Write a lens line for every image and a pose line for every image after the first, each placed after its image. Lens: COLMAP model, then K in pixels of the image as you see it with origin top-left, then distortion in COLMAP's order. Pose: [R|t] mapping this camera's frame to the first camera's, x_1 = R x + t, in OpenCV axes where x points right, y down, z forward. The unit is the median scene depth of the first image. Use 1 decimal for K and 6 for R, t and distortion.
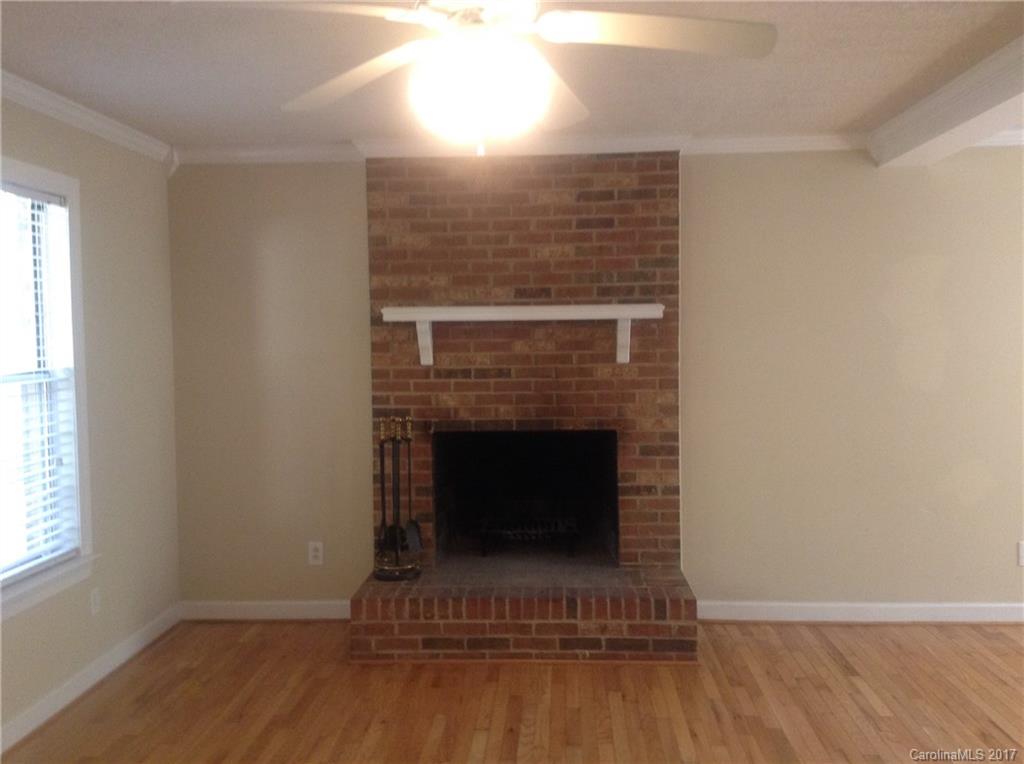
lens RADIAL K [[922.0, 0, 512.0], [0, 922.0, 382.0], [0, 0, 1]] dist [0.187296, -0.407689]
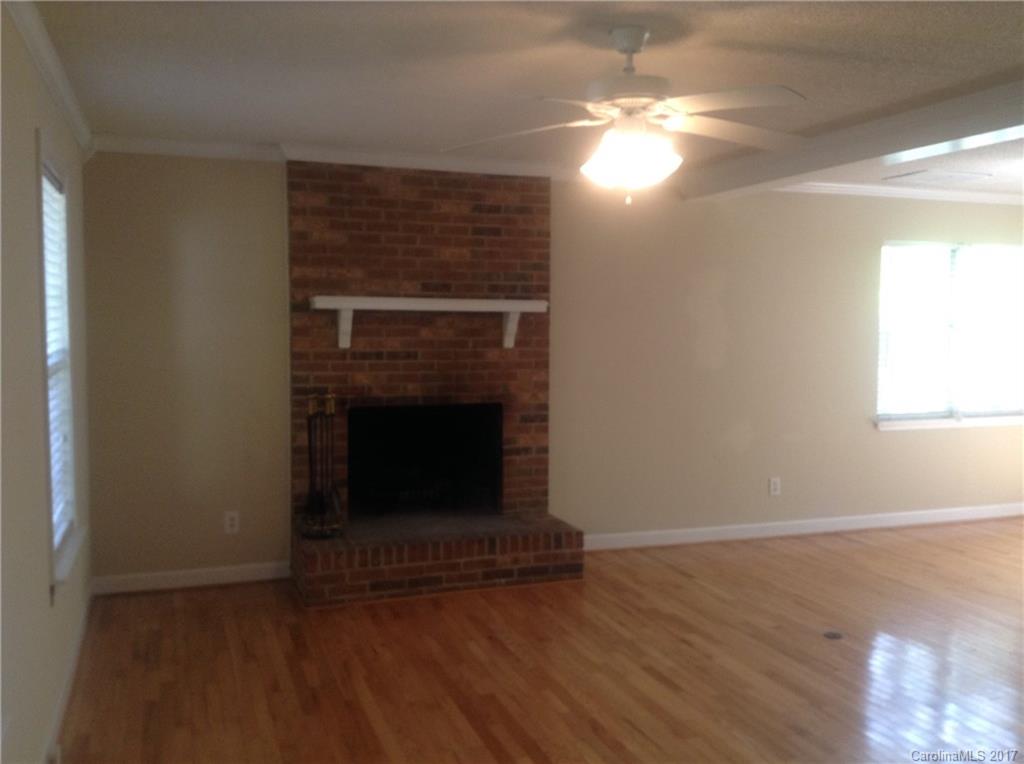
lens RADIAL K [[922.0, 0, 512.0], [0, 922.0, 382.0], [0, 0, 1]] dist [0.187296, -0.407689]
pose [[0.921944, -0.006938, 0.387261, -0.346469], [0.000771, 0.999870, 0.016078, 0.005017], [-0.387322, -0.014525, 0.921830, -0.124254]]
